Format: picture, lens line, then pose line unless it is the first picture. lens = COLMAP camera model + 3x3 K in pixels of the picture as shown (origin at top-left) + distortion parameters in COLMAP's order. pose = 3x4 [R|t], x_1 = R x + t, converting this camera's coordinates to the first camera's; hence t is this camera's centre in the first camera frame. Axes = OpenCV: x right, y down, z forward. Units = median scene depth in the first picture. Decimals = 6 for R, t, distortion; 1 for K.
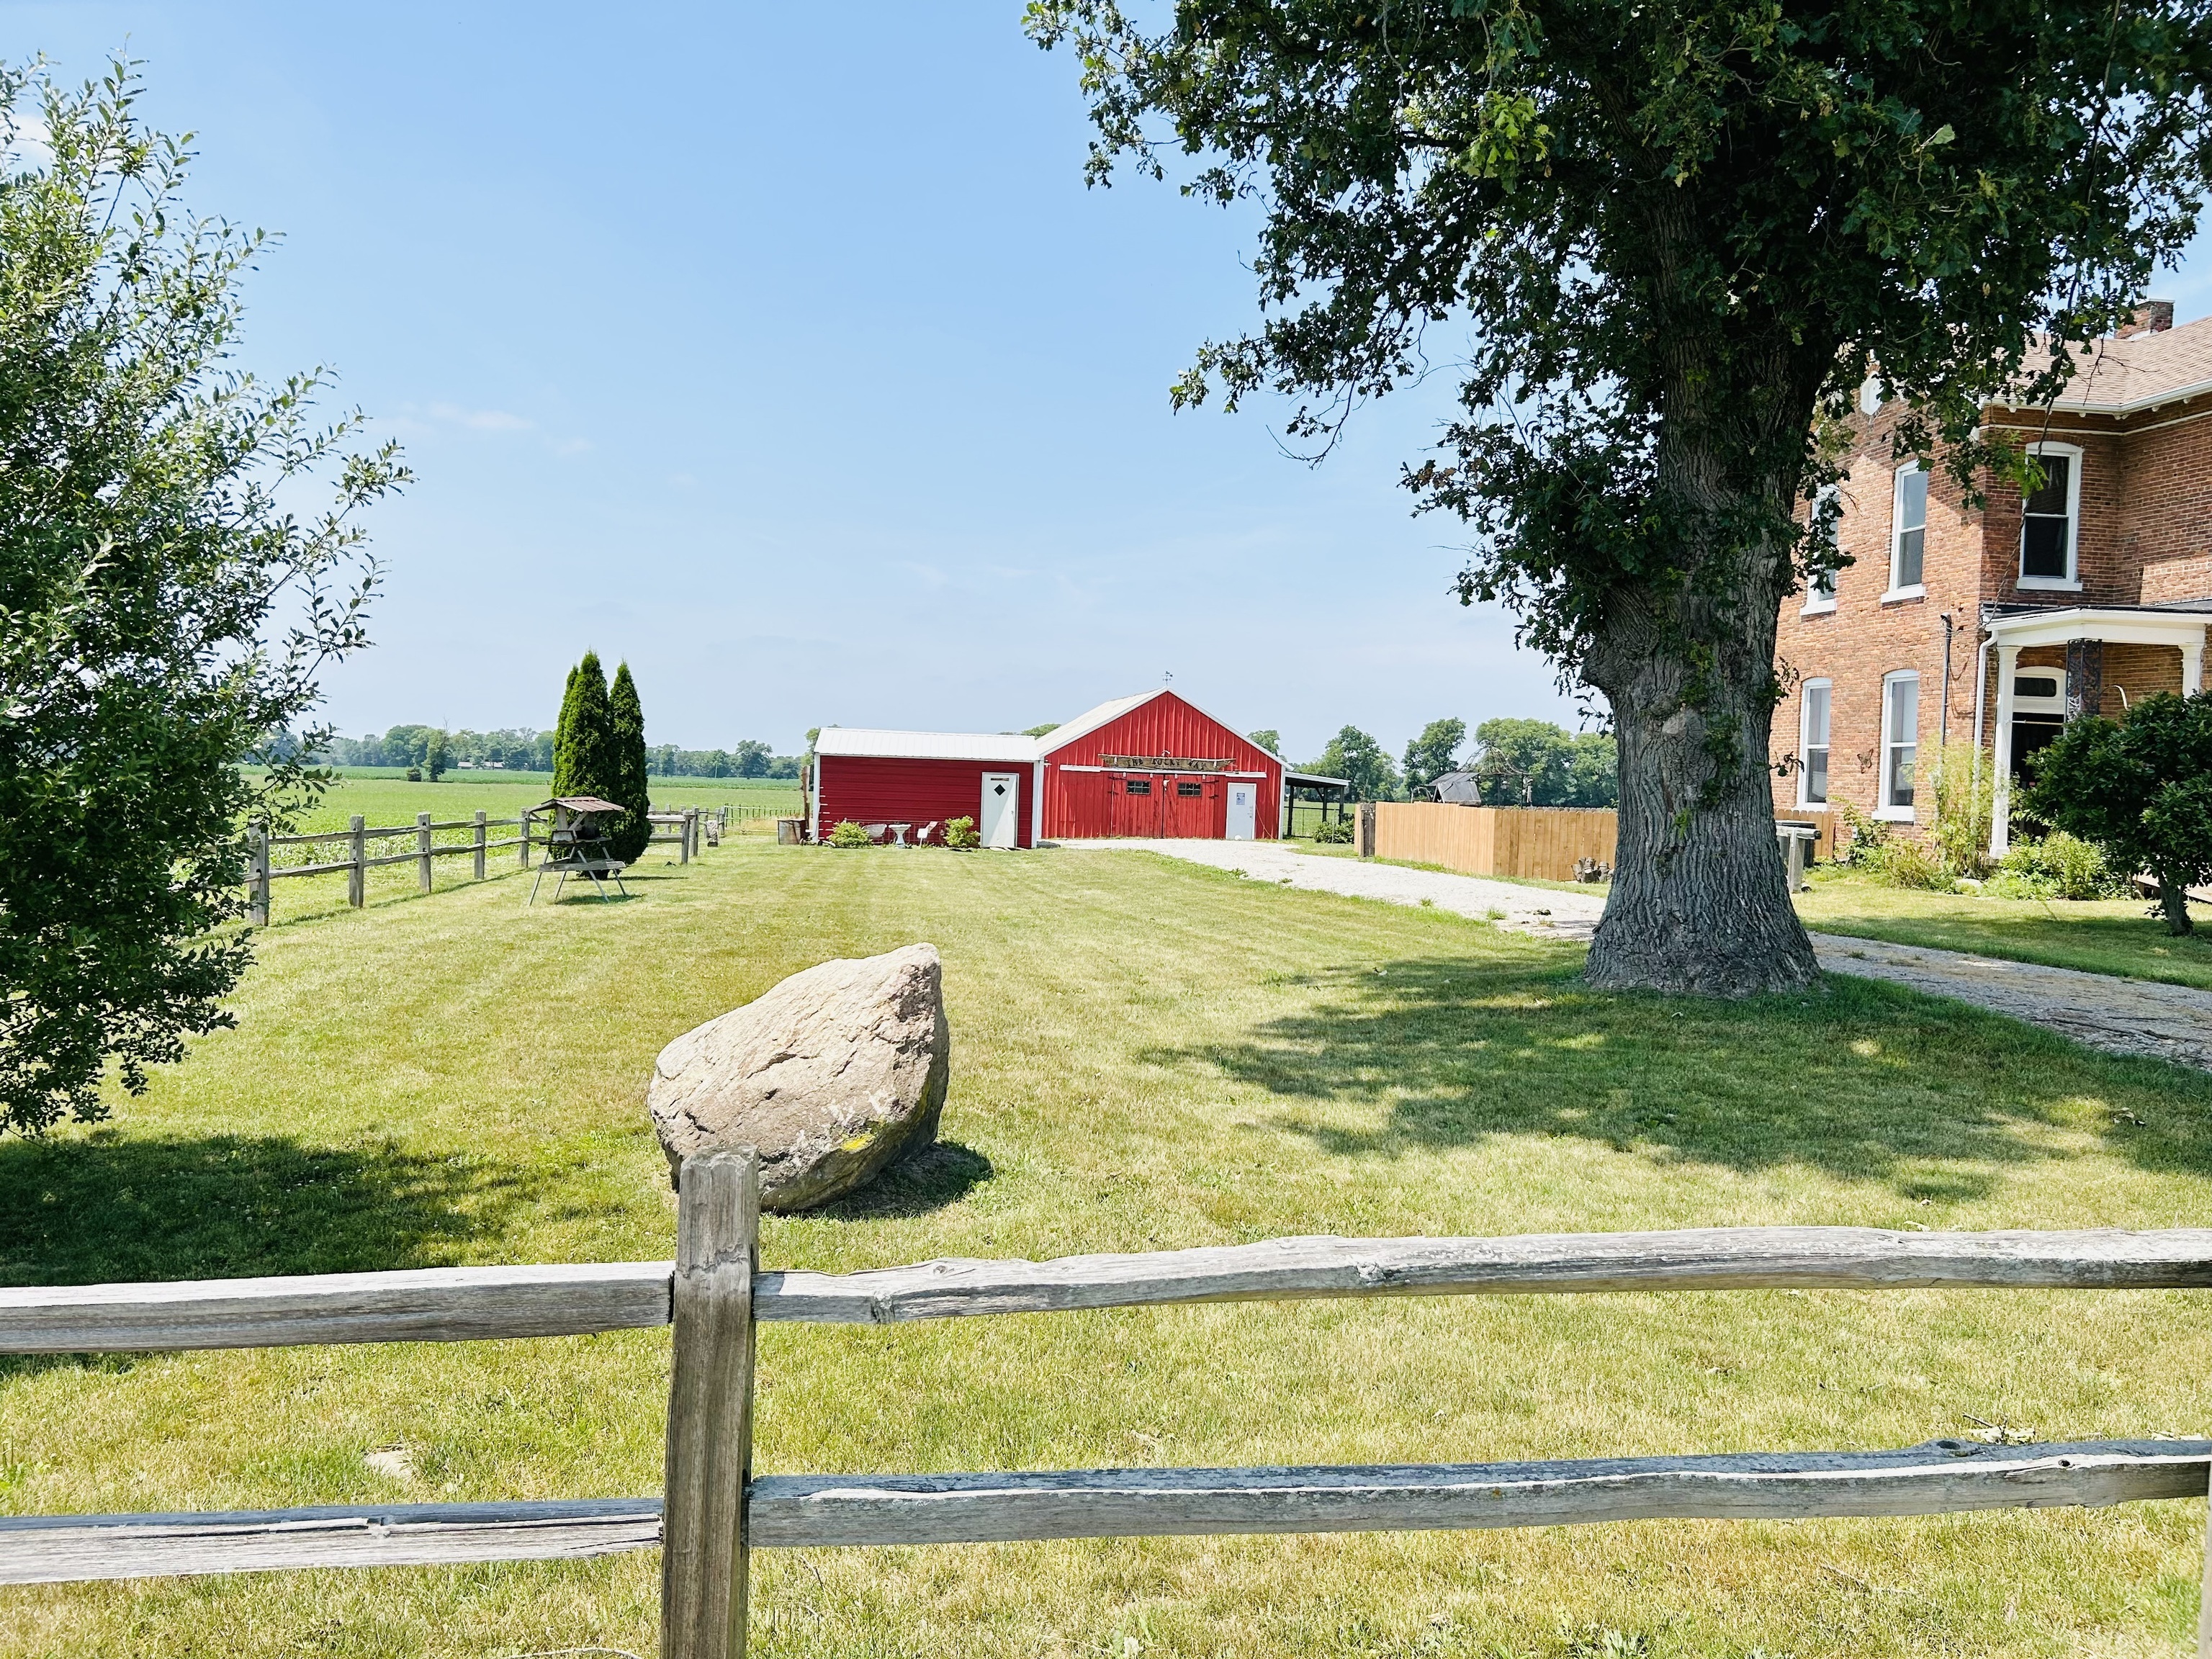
lens RADIAL K [[1698.5, 0, 1098.9], [0, 1698.5, 833.5], [0, 0, 1]] dist [0.042713, -0.049065]
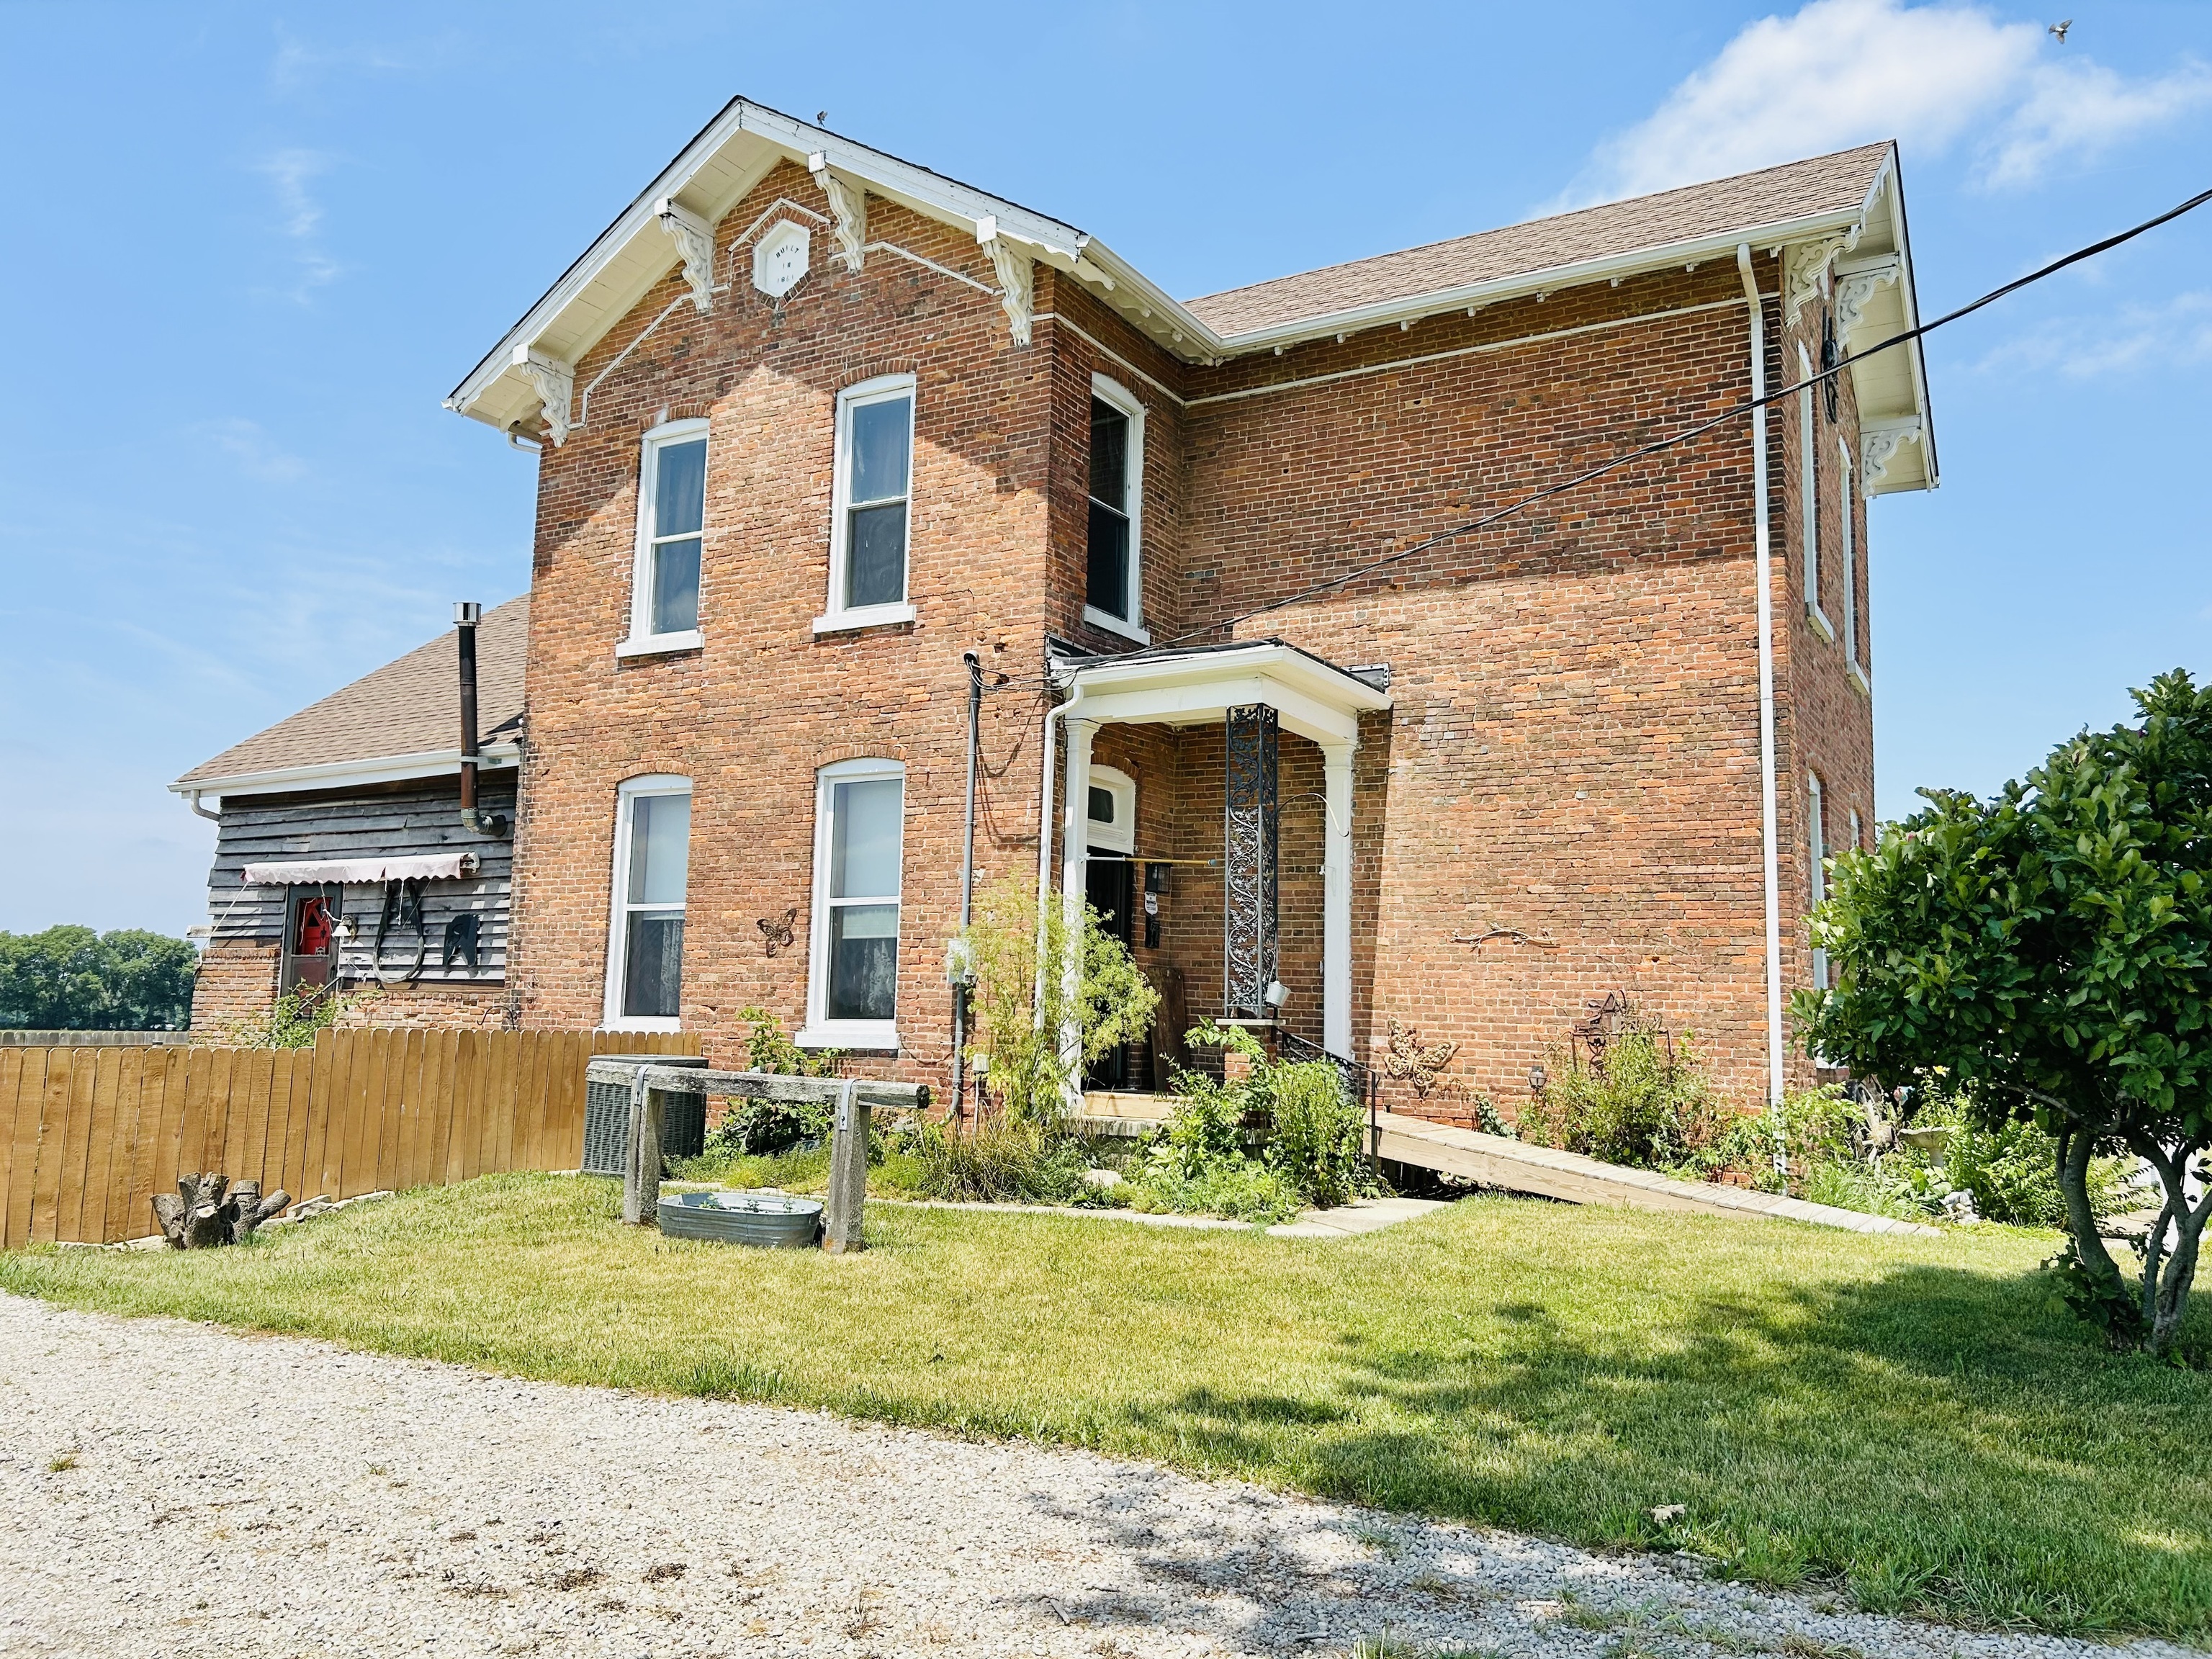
lens RADIAL K [[1698.5, 0, 1118.3], [0, 1698.5, 824.2], [0, 0, 1]] dist [0.042713, -0.049065]
pose [[0.636139, 0.071996, 0.768208, 0.127634], [0.025253, 0.993161, -0.113989, -0.015399], [-0.771161, 0.091913, 0.629971, 0.649545]]
